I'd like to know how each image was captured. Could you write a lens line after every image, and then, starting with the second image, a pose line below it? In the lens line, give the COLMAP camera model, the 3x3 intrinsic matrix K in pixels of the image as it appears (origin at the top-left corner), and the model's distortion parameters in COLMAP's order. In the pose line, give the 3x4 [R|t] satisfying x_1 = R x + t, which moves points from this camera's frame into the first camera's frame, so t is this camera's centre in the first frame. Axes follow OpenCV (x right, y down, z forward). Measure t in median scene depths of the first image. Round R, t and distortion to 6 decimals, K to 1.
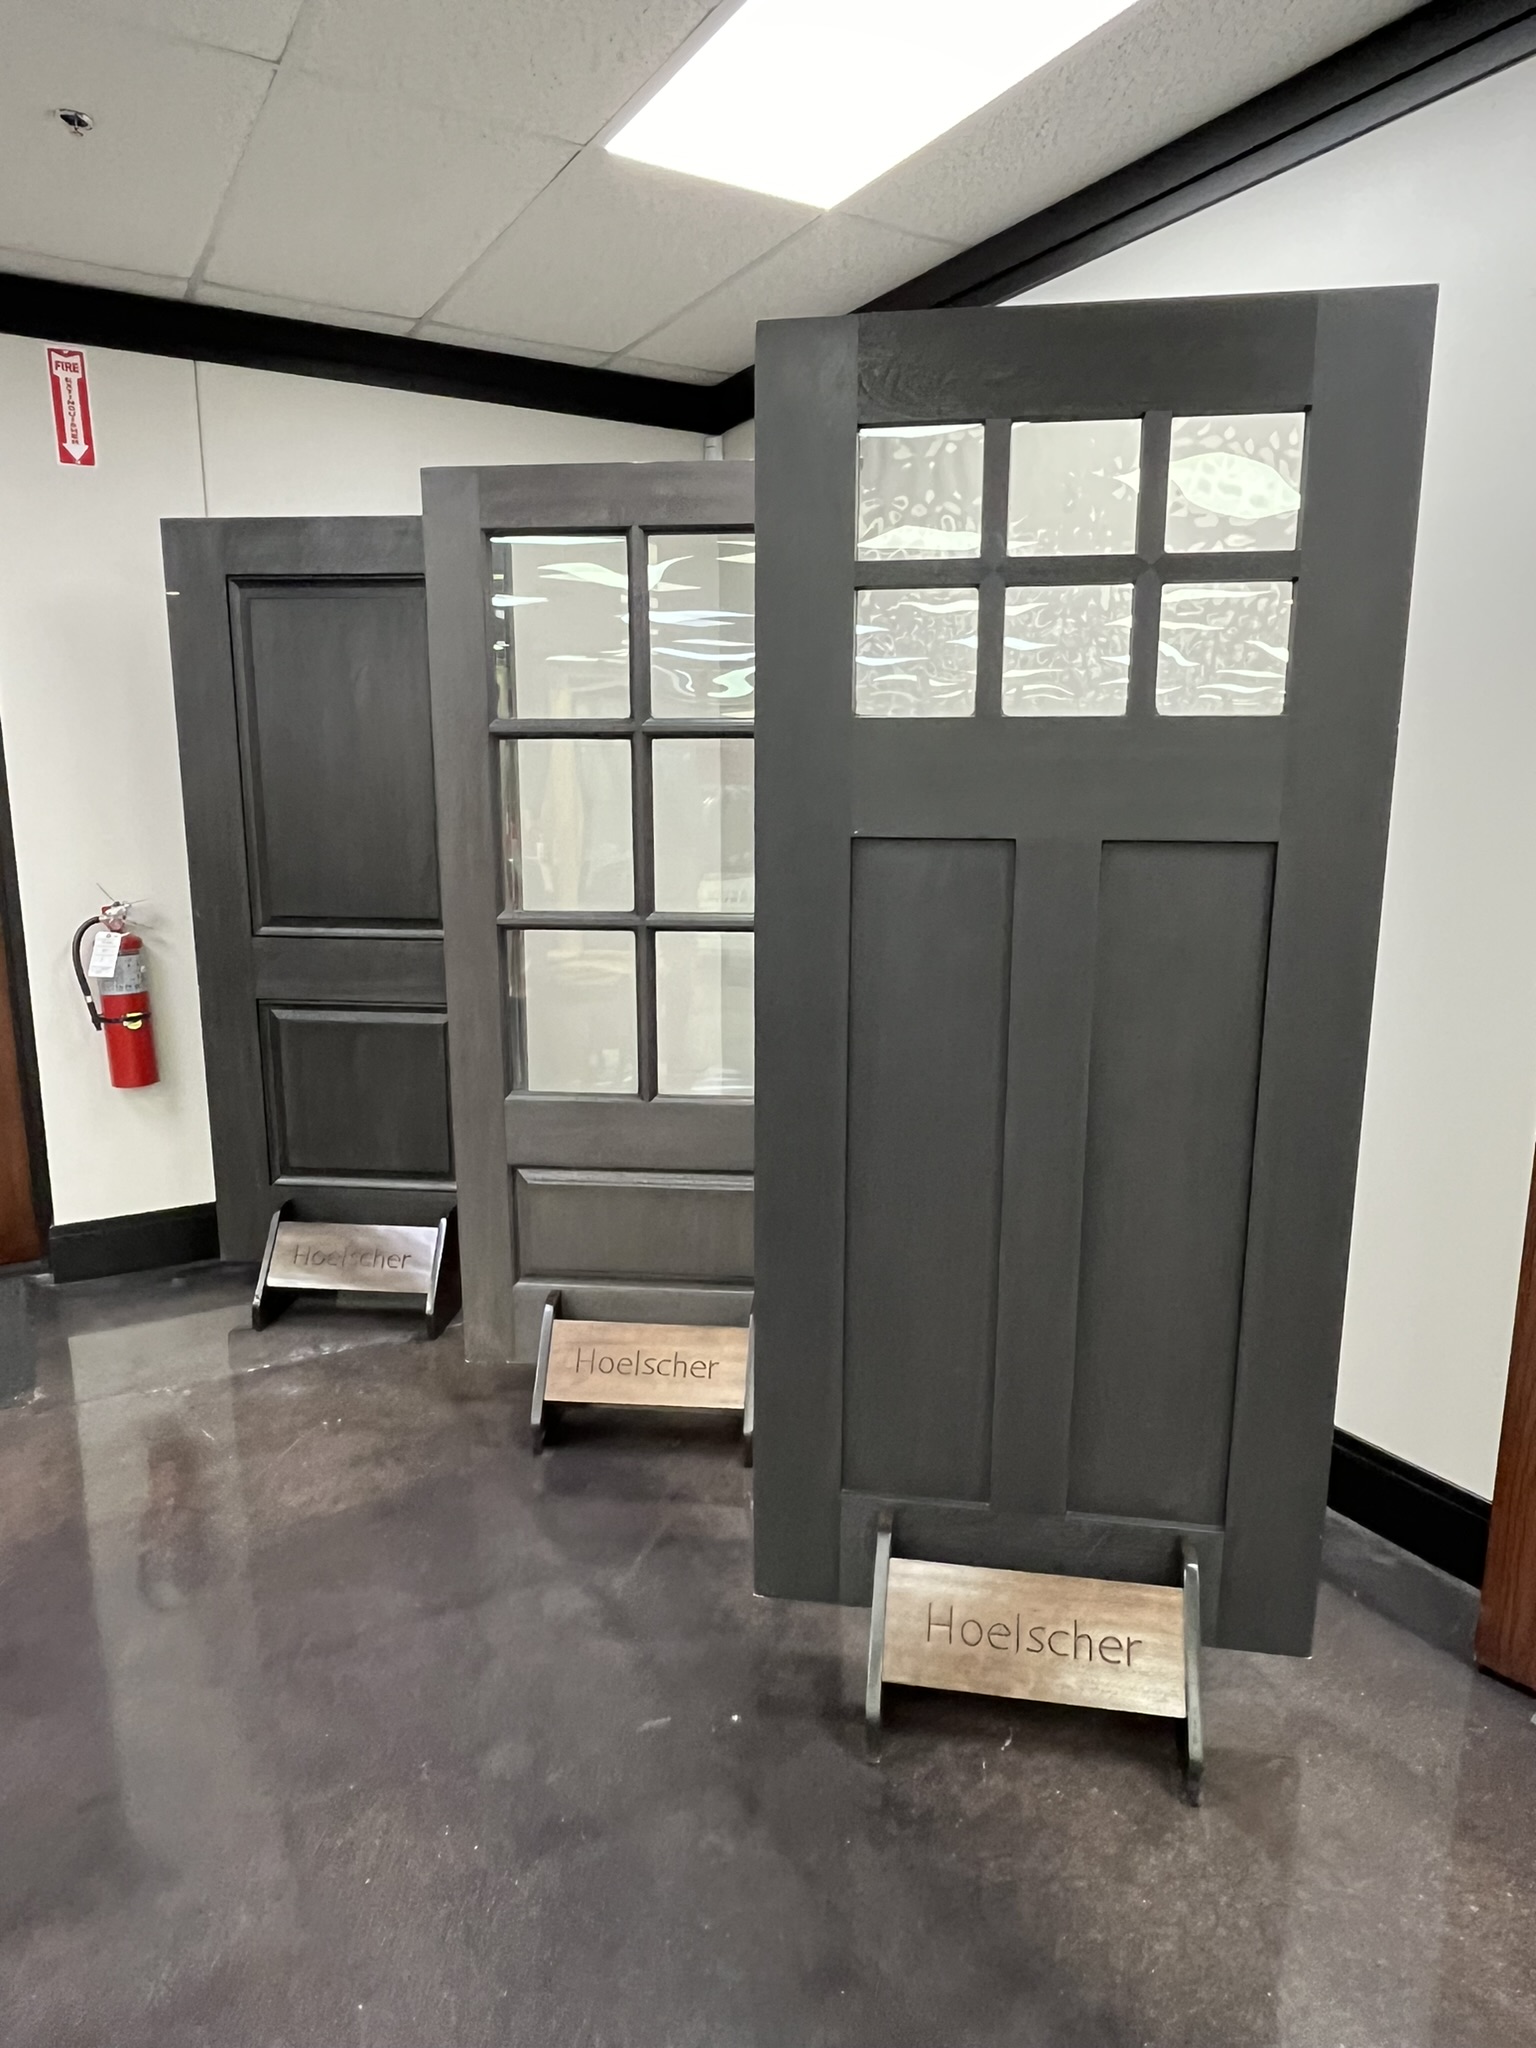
lens RADIAL K [[1286.7, 0, 768.0], [0, 1286.7, 1024.0], [0, 0, 1]] dist [-0.007750, -0.002042]
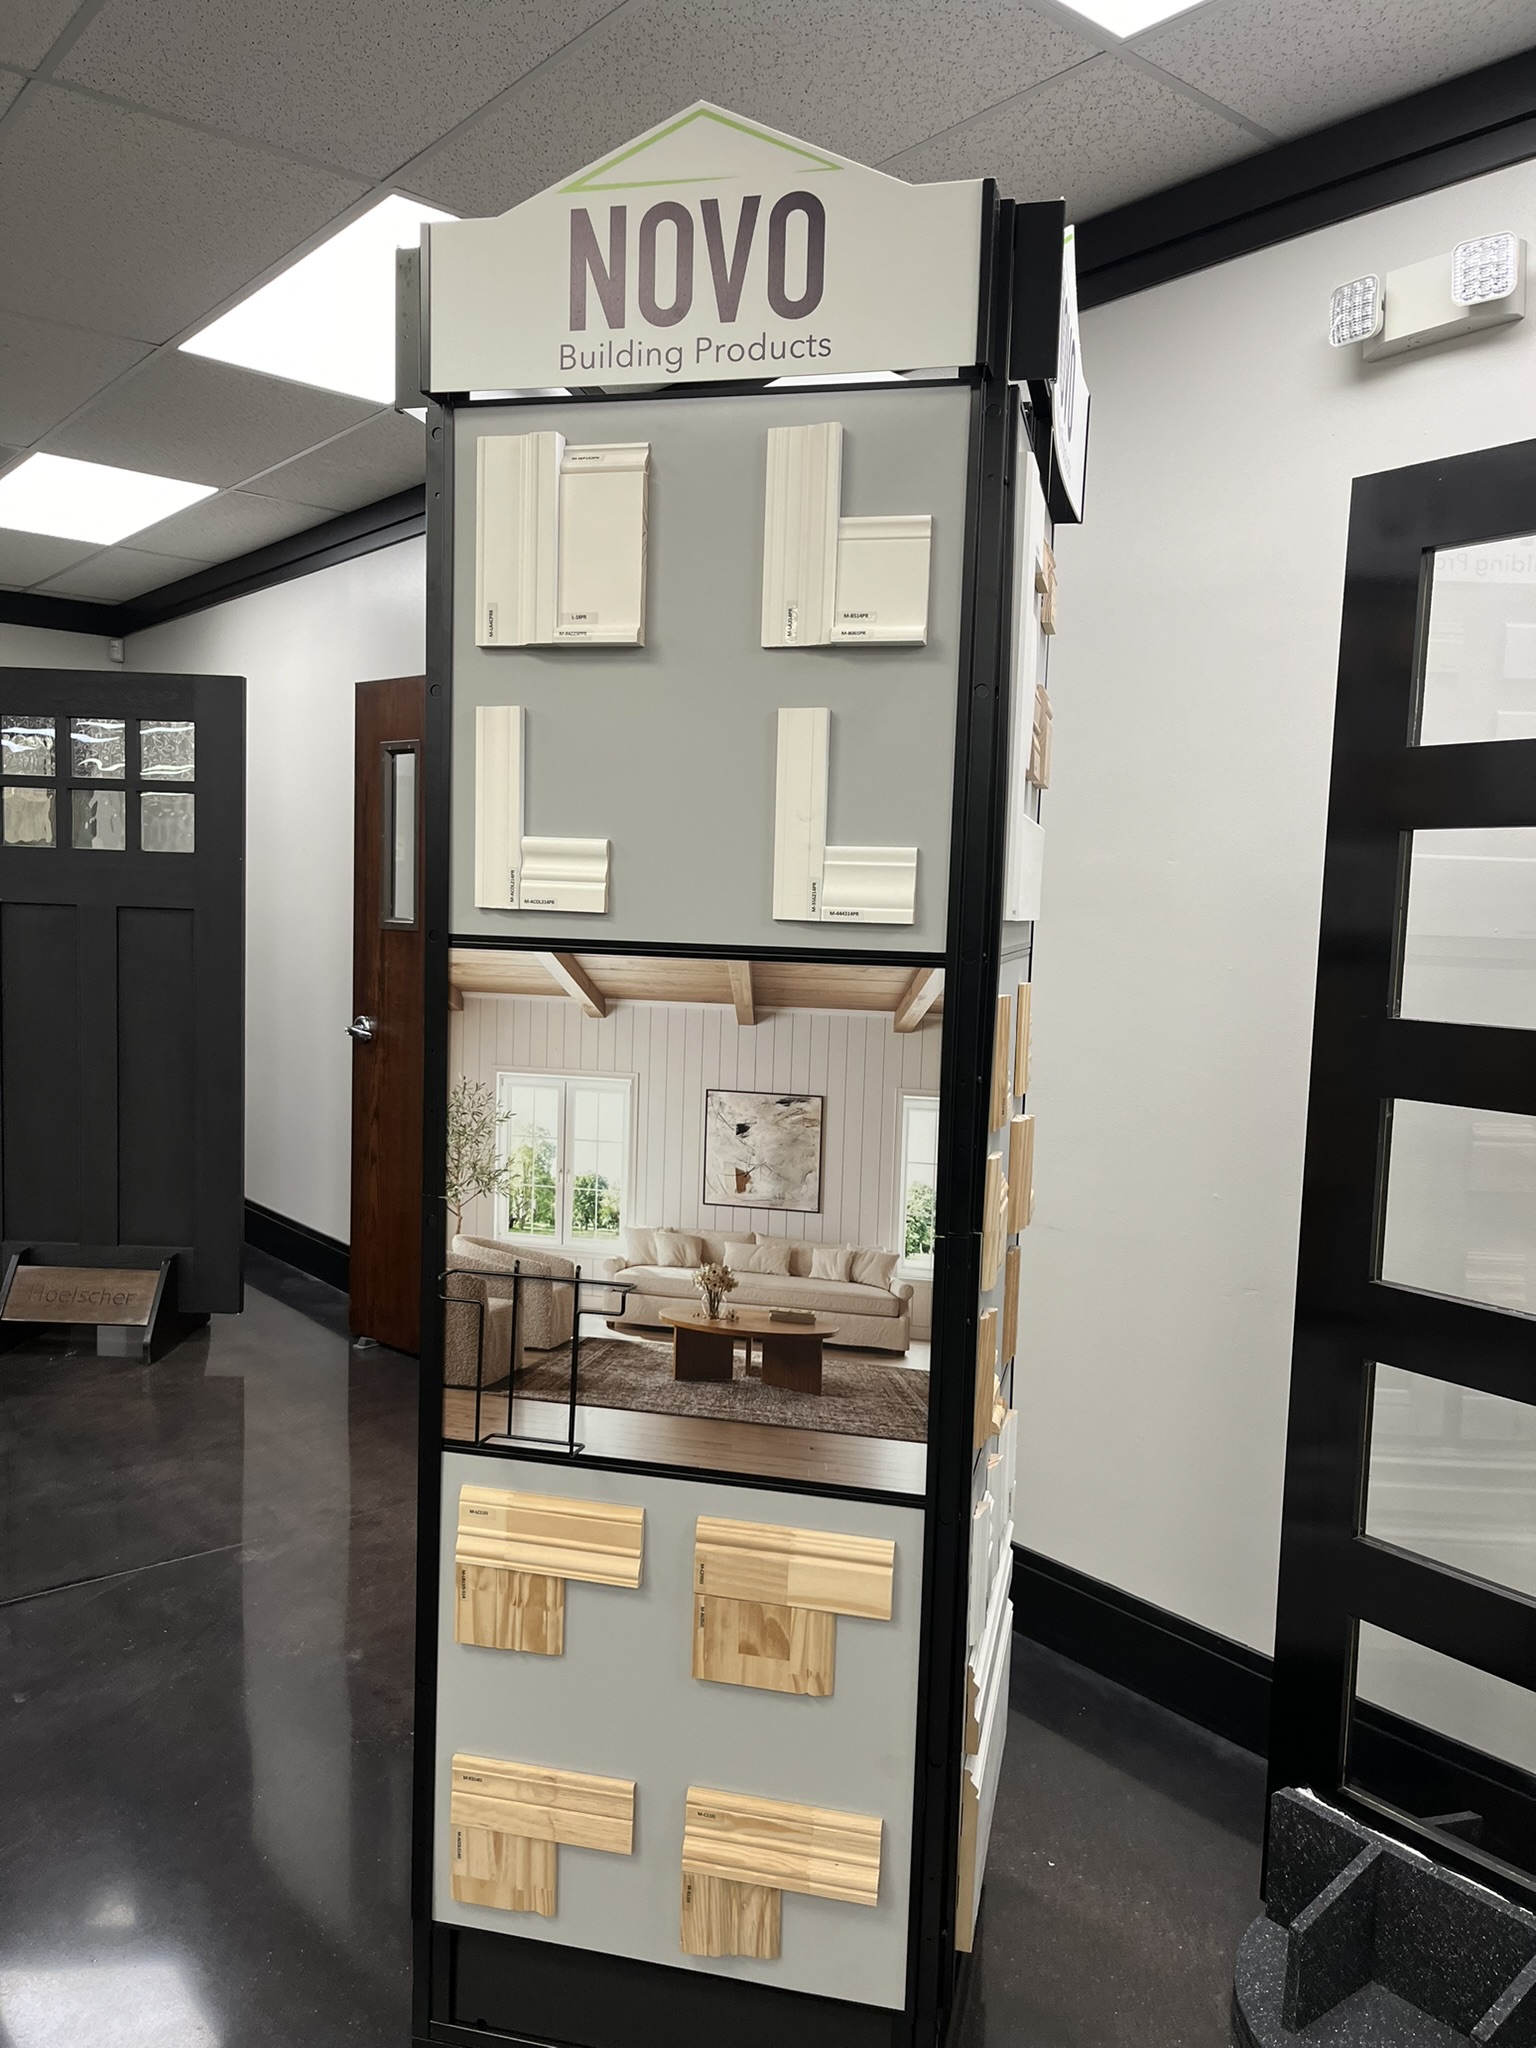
lens RADIAL K [[1570.5, 0, 764.8], [0, 1570.5, 1065.8], [0, 0, 1]] dist [0.011813, 0.003477]
pose [[0.989077, 0.020057, 0.146032, 0.938150], [-0.007222, 0.996104, -0.087895, 0.341236], [-0.147226, 0.085880, 0.985368, -1.707225]]
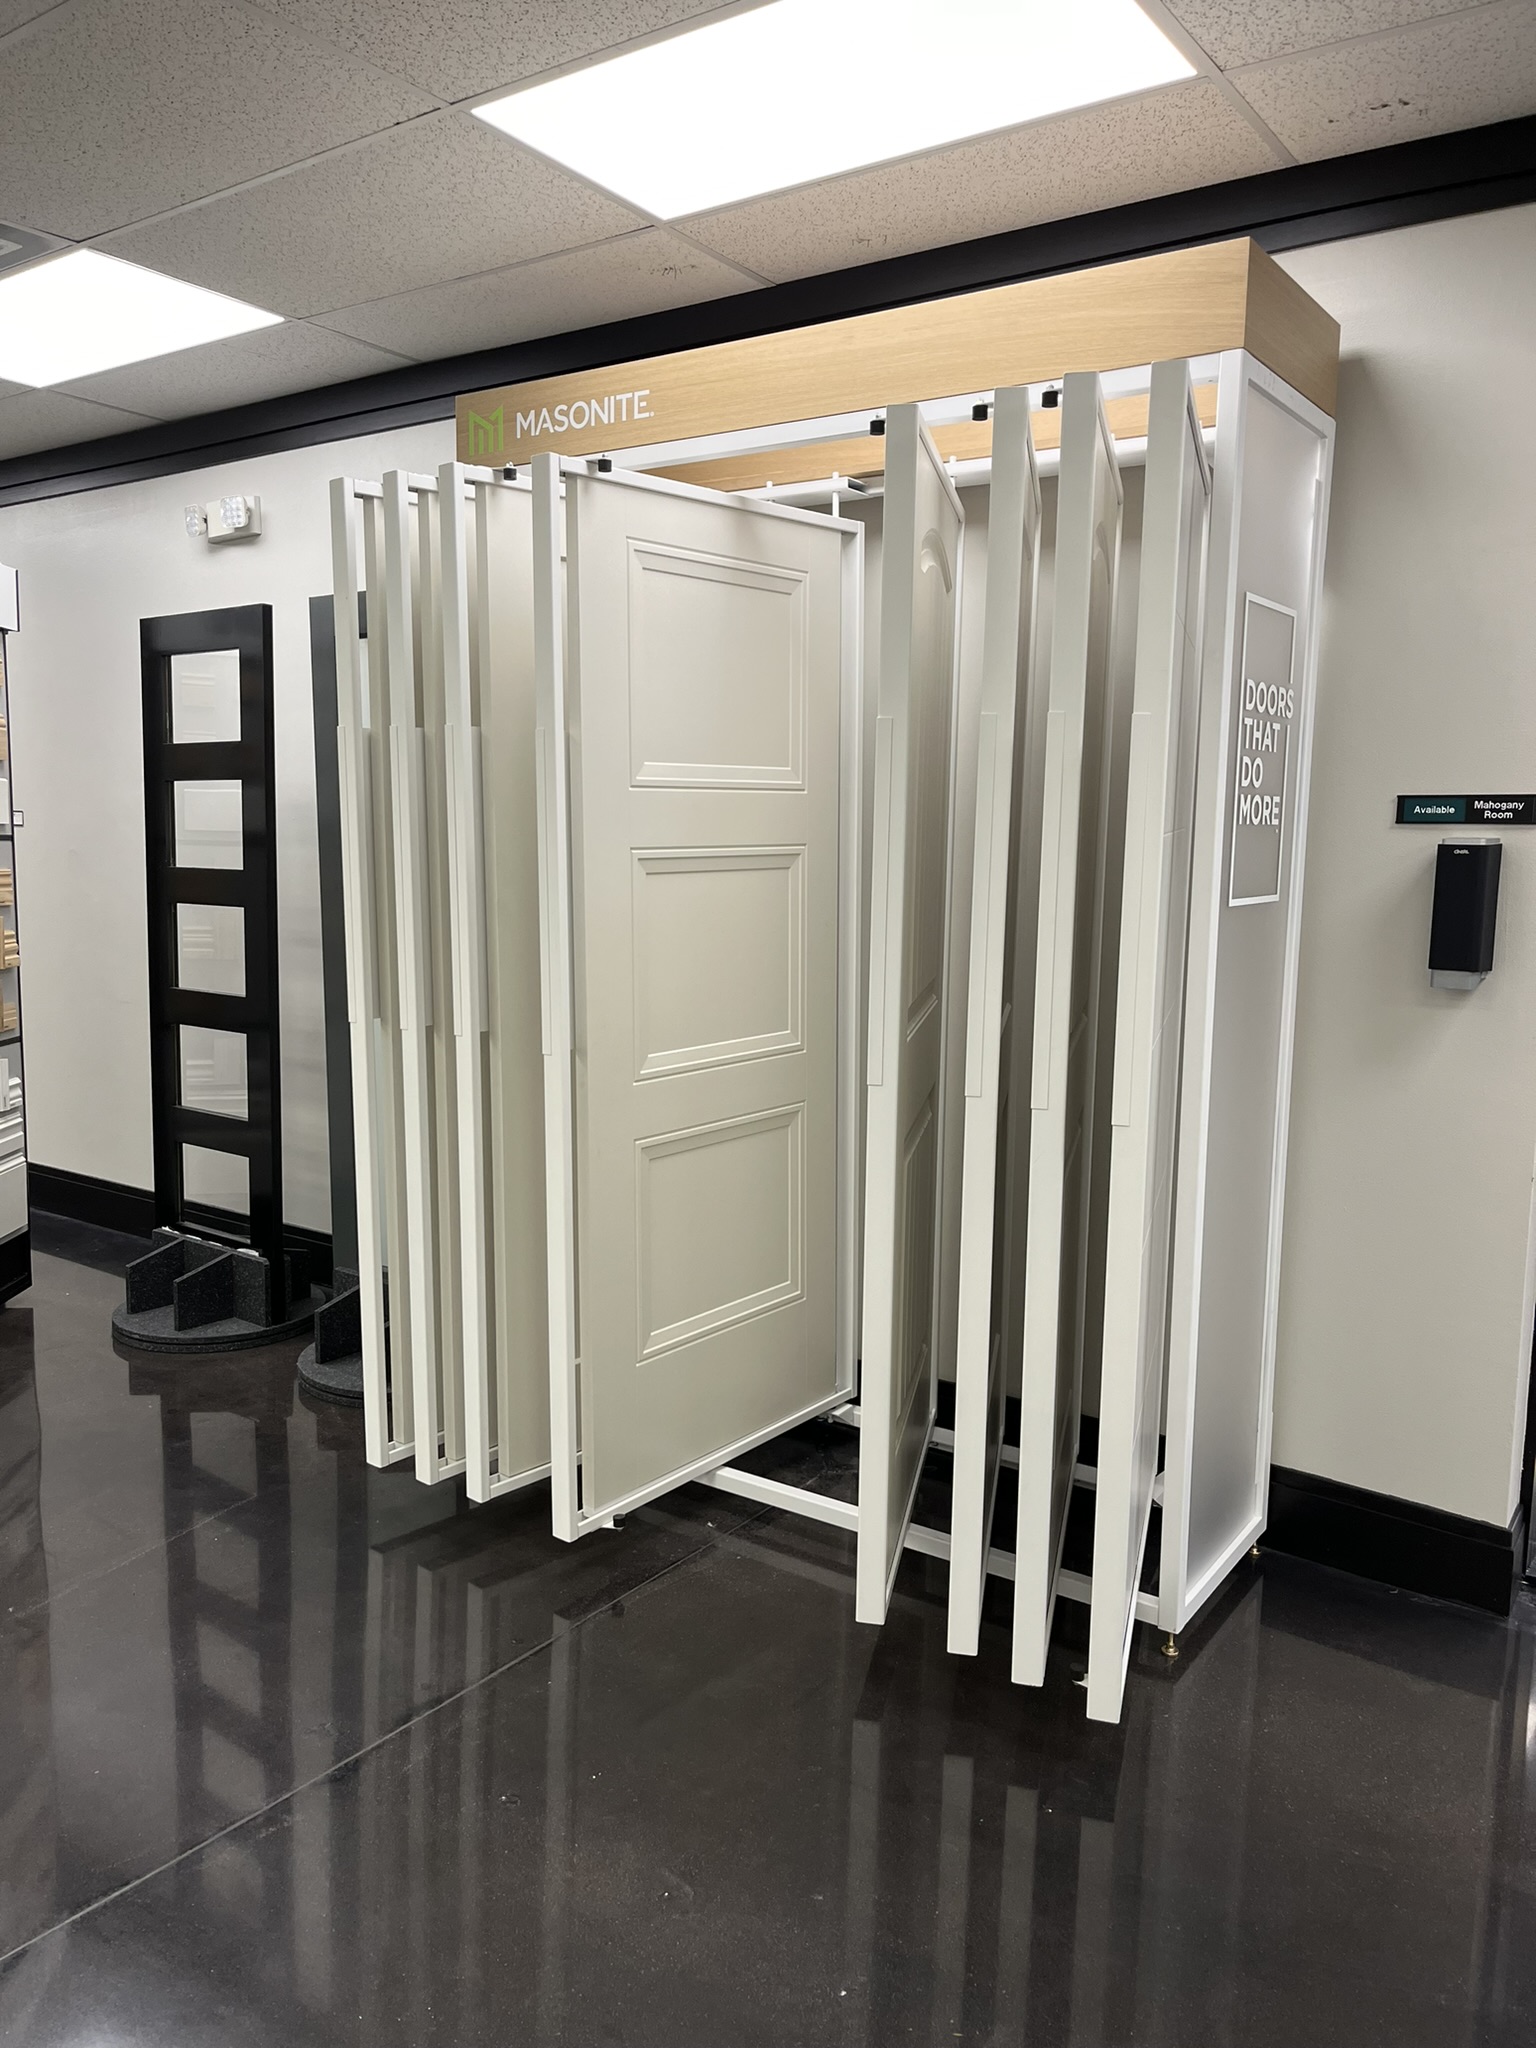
lens RADIAL K [[1529.3, 0, 768.0], [0, 1529.3, 1024.0], [0, 0, 1]] dist [0.007964, -0.002490]
pose [[0.920319, -0.034289, 0.389662, 1.381941], [0.060463, 0.996648, -0.055103, 0.595505], [-0.386467, 0.074273, 0.919308, -2.996117]]
